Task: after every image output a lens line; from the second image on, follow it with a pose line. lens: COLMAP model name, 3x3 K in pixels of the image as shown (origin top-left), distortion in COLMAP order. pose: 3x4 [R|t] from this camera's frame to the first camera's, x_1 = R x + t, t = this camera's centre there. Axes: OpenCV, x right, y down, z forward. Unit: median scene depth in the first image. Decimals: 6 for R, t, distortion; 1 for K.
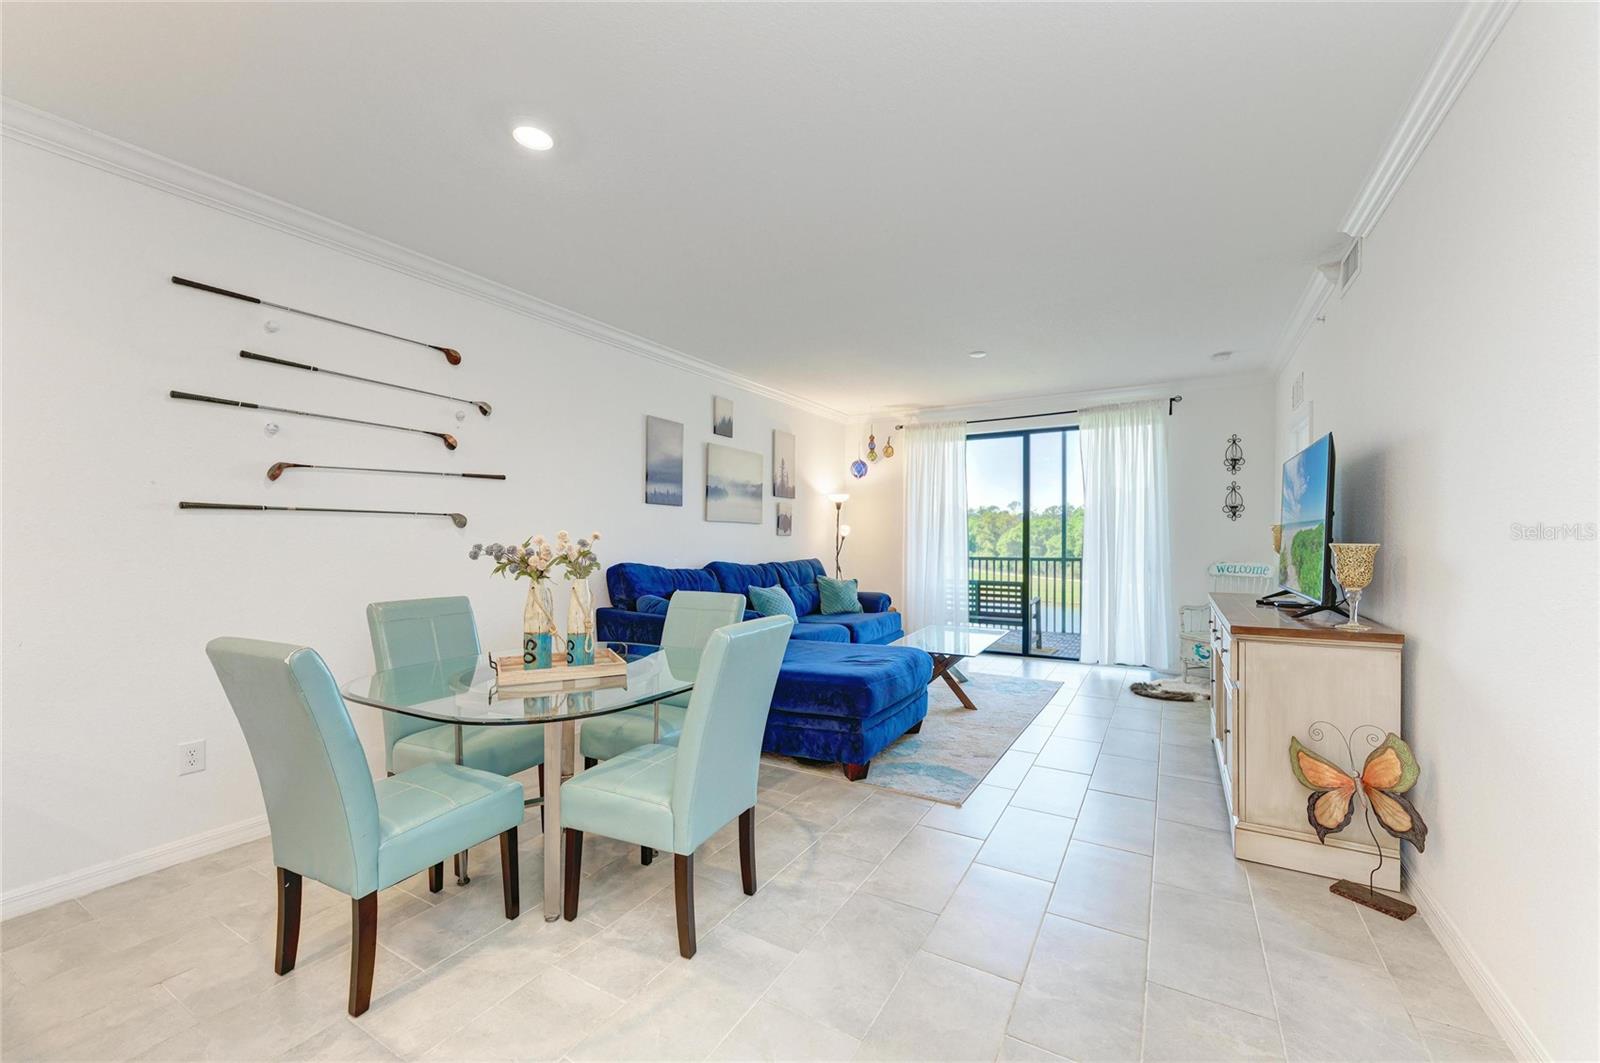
lens RADIAL K [[627.3, 0, 809.3], [0, 627.3, 543.5], [0, 0, 1]] dist [0.015014, -0.004021]
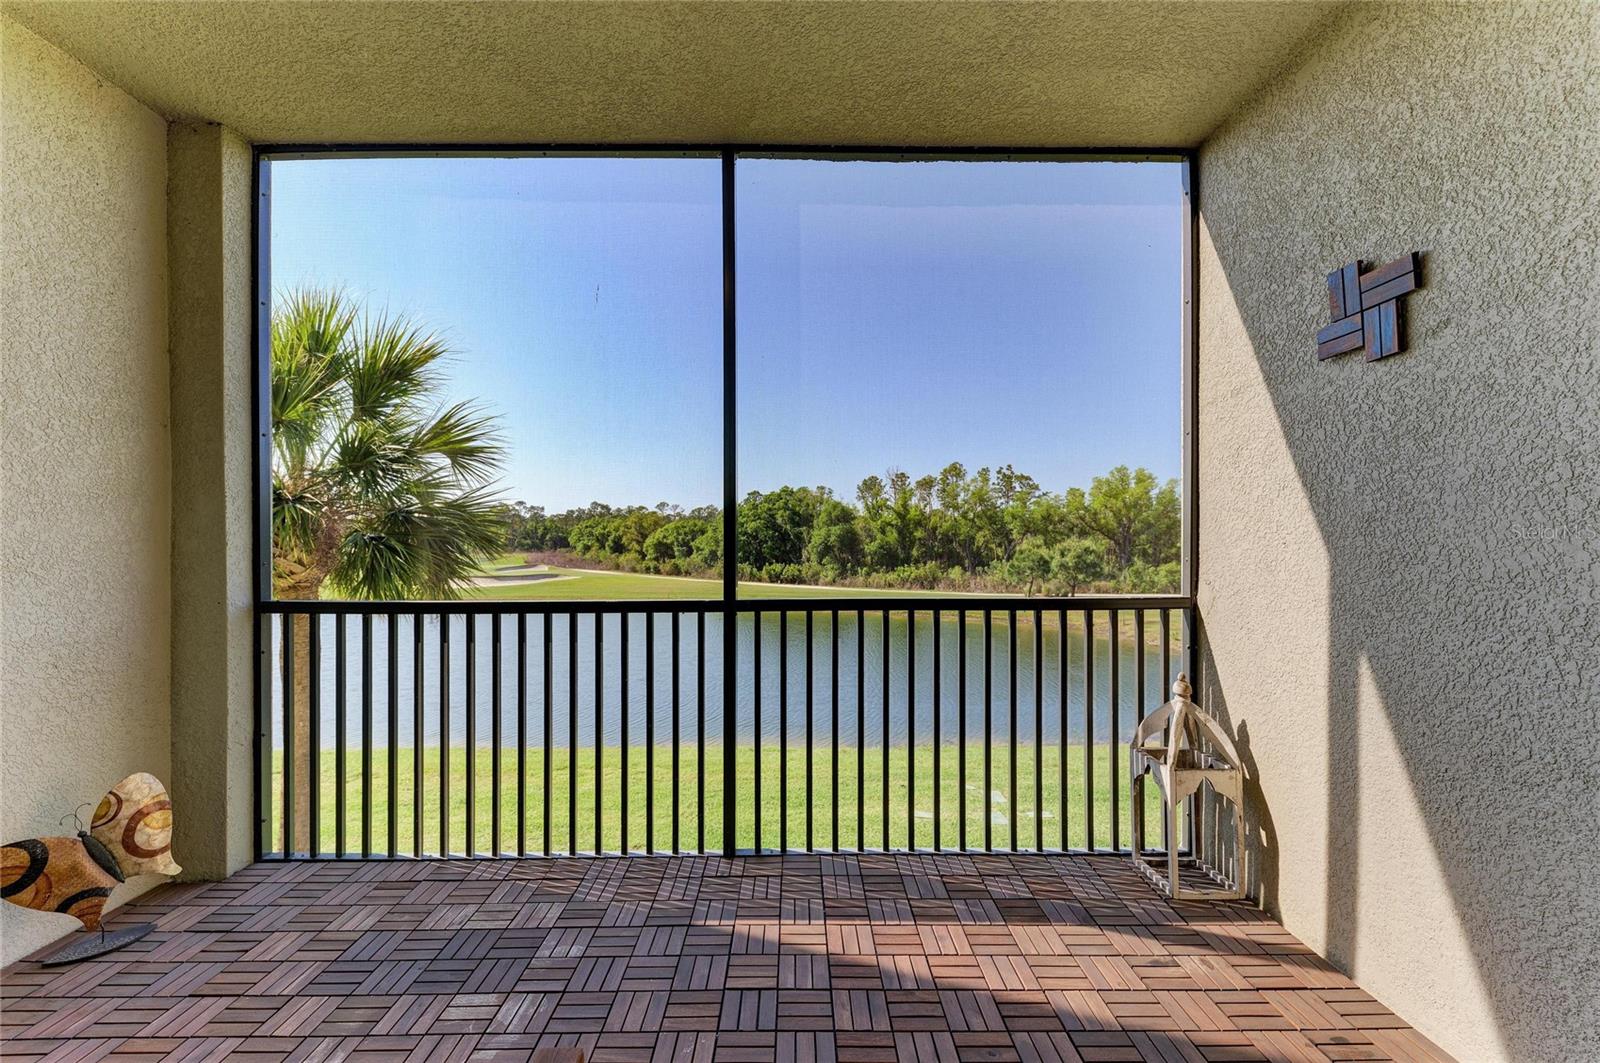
lens RADIAL K [[627.3, 0, 800.6], [0, 627.3, 538.1], [0, 0, 1]] dist [0.015014, -0.004021]
pose [[0.862174, -0.000137, 0.506613, 0.493452], [0.005013, 0.999953, -0.008261, -0.006806], [-0.506588, 0.009662, 0.862134, 1.262643]]
